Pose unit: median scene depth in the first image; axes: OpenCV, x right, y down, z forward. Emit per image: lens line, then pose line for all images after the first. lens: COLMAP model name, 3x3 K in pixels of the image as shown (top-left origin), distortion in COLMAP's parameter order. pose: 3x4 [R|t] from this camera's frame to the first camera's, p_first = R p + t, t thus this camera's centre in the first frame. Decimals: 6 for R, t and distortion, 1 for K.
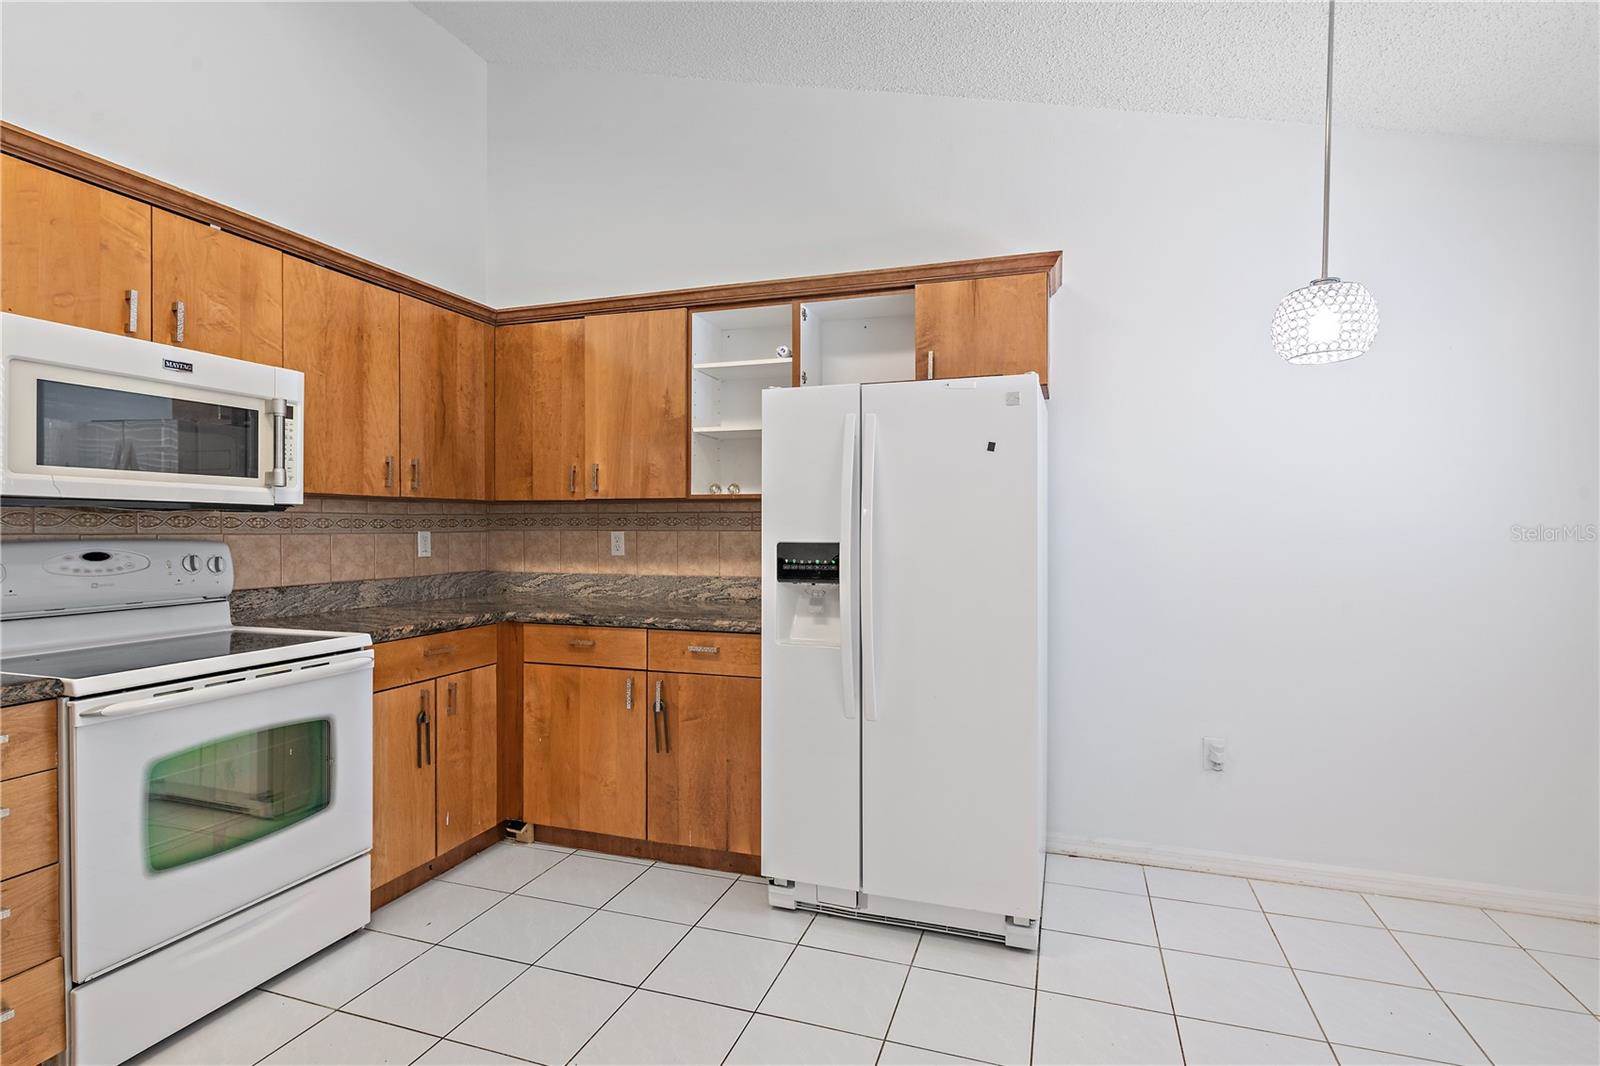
lens RADIAL K [[788.2, 0, 799.9], [0, 788.2, 523.6], [0, 0, 1]] dist [-0.001048, -0.000447]
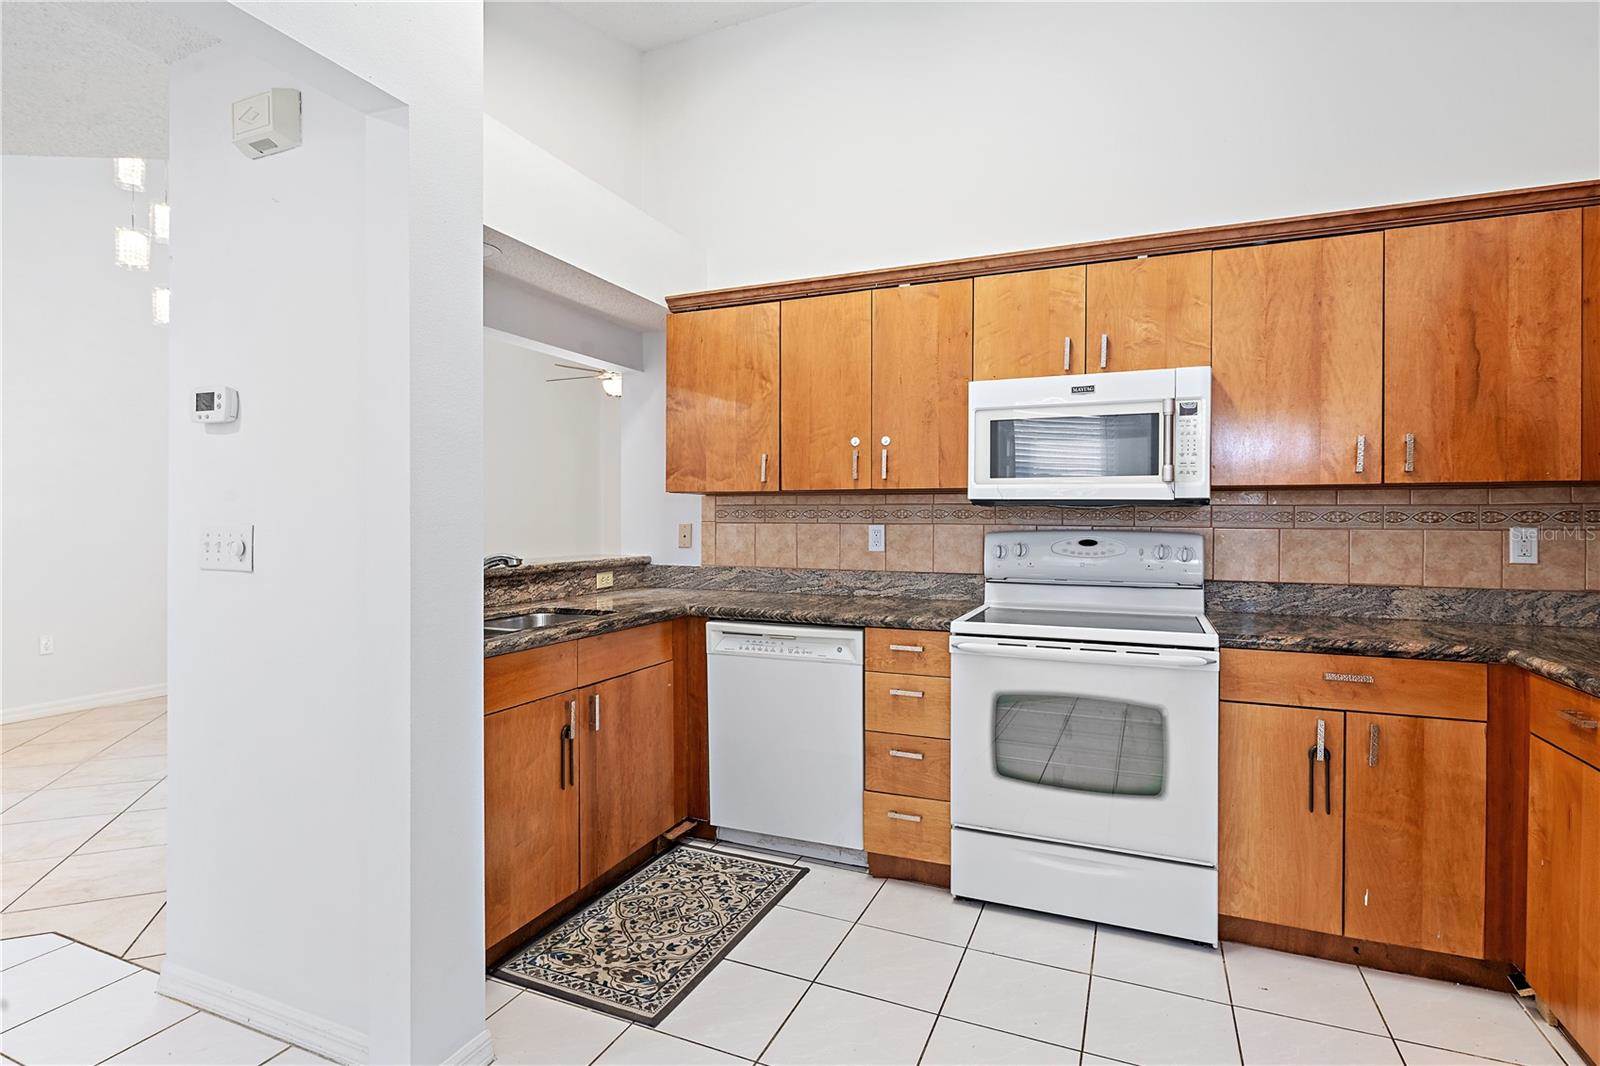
lens RADIAL K [[788.2, 0, 799.9], [0, 788.2, 523.6], [0, 0, 1]] dist [-0.001048, -0.000447]
pose [[-0.080877, 0.003132, -0.996719, 0.370460], [-0.000164, 0.999995, 0.003156, 0.004731], [0.996724, 0.000418, -0.080876, 0.511041]]
